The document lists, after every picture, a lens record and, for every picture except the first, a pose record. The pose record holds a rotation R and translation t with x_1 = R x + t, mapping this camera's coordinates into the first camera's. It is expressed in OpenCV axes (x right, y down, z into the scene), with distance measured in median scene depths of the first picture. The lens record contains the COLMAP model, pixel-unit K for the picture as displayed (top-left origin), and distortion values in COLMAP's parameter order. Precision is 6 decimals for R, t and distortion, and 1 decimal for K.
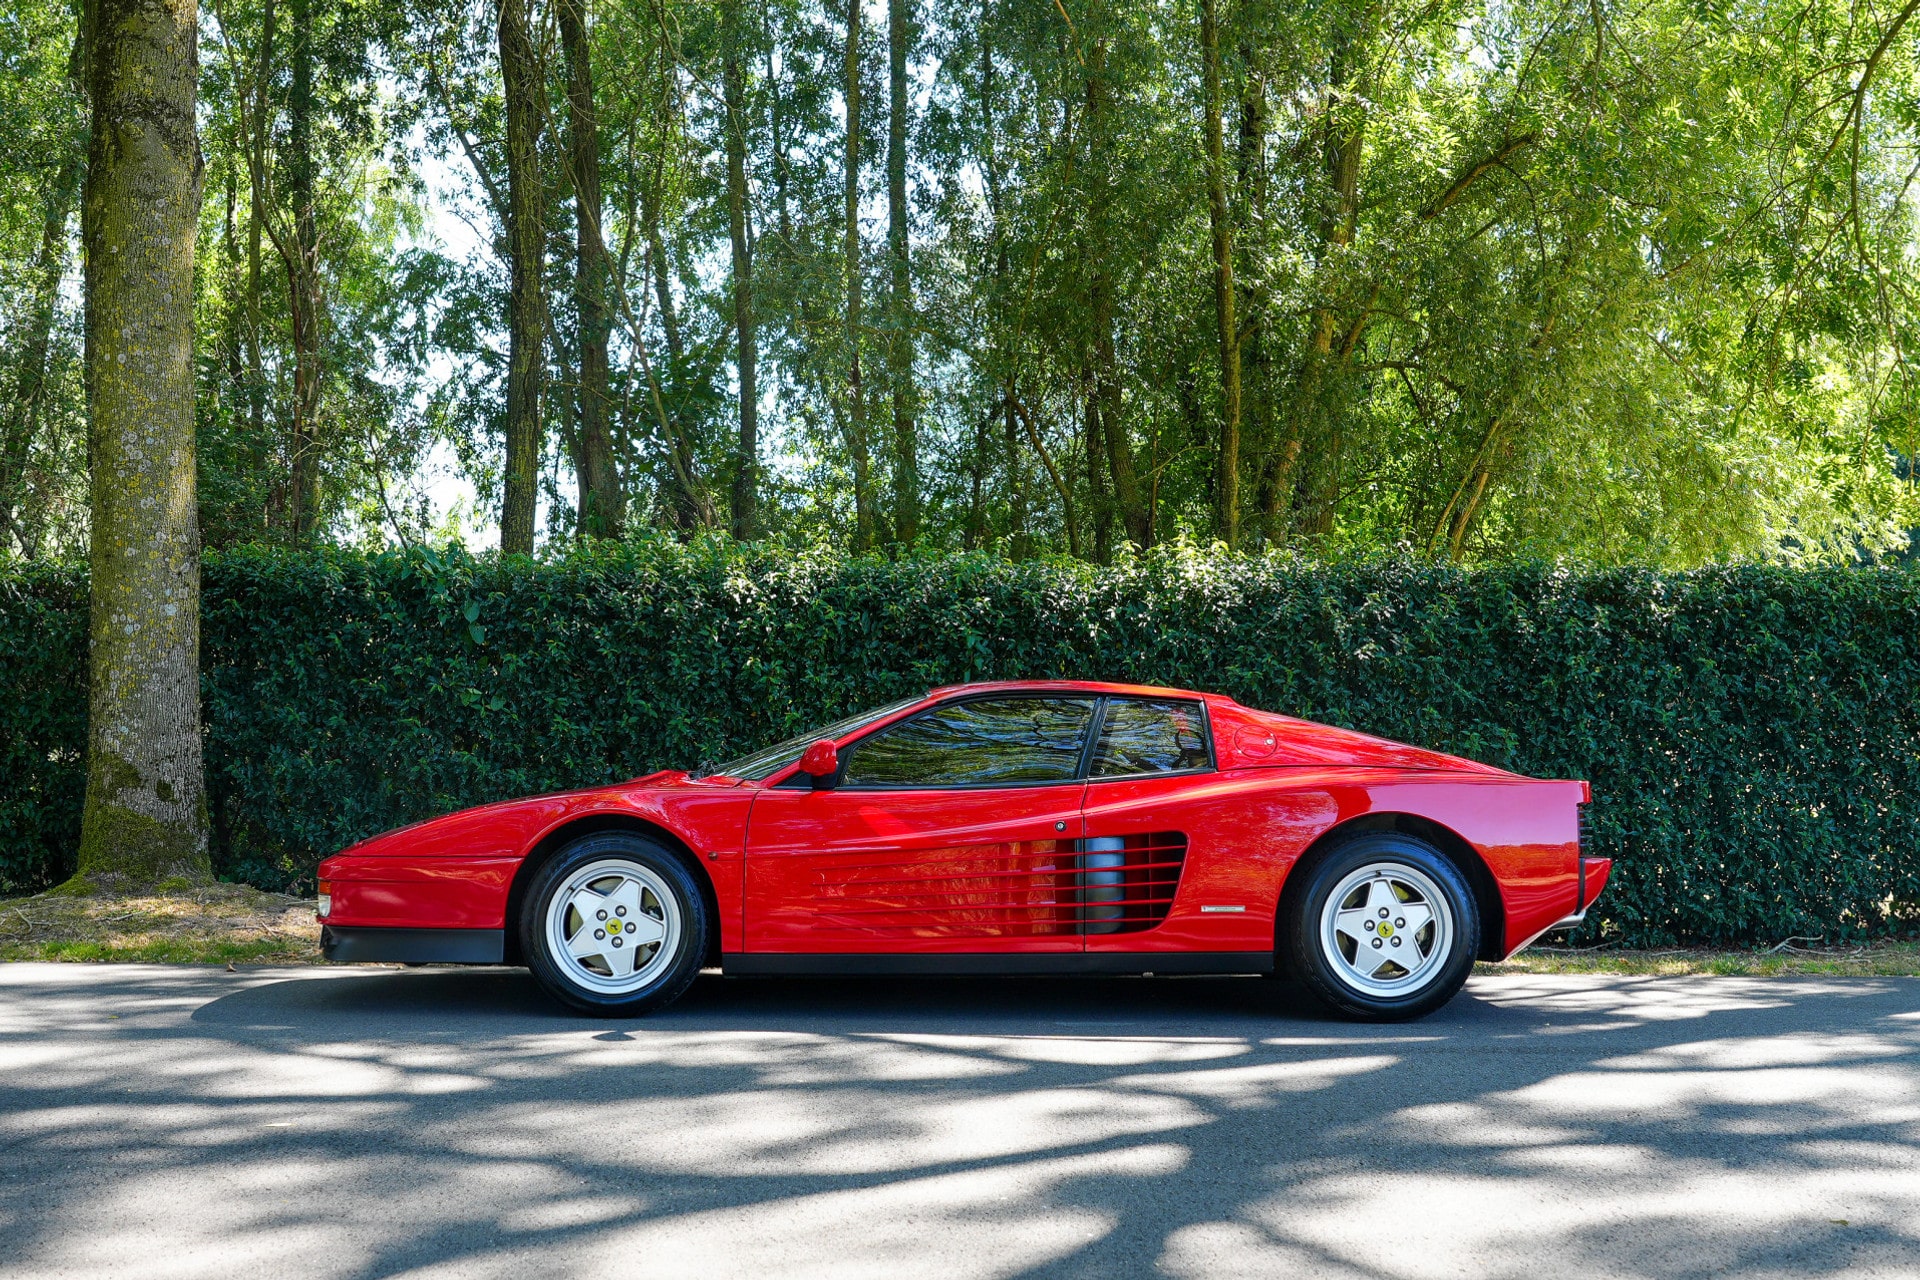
lens RADIAL K [[3220.8, 0, 960.0], [0, 3220.8, 640.0], [0, 0, 1]] dist [0.006784, 0.032727]
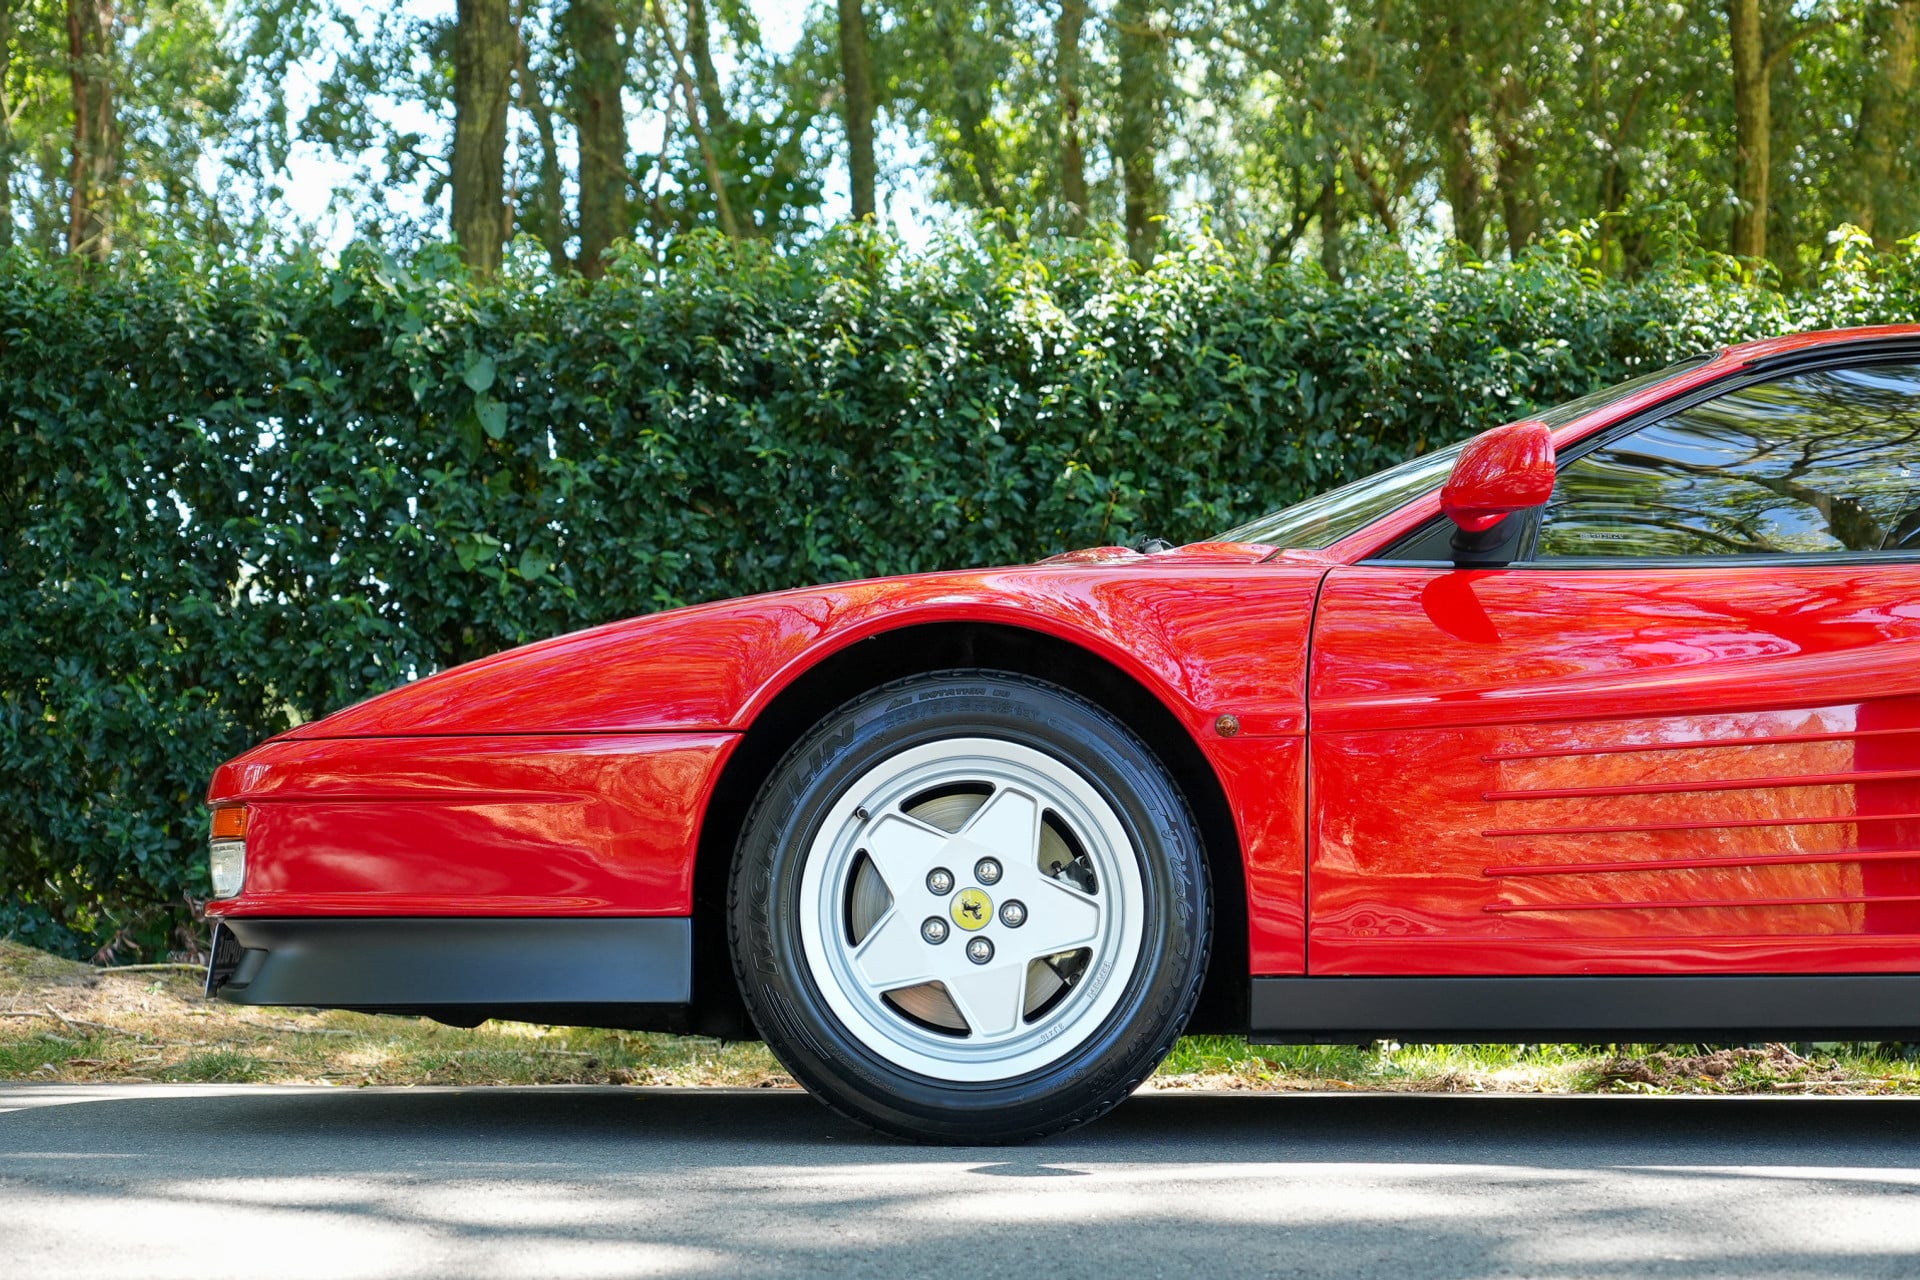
lens RADIAL K [[4634.8, 0, 960.0], [0, 4634.8, 640.0], [0, 0, 1]] dist [-0.009798, 0.128042]
pose [[0.999972, -0.005723, -0.004783, -0.076566], [0.005538, 0.999270, -0.037801, 0.055933], [0.004996, 0.037774, 0.999274, 0.314733]]
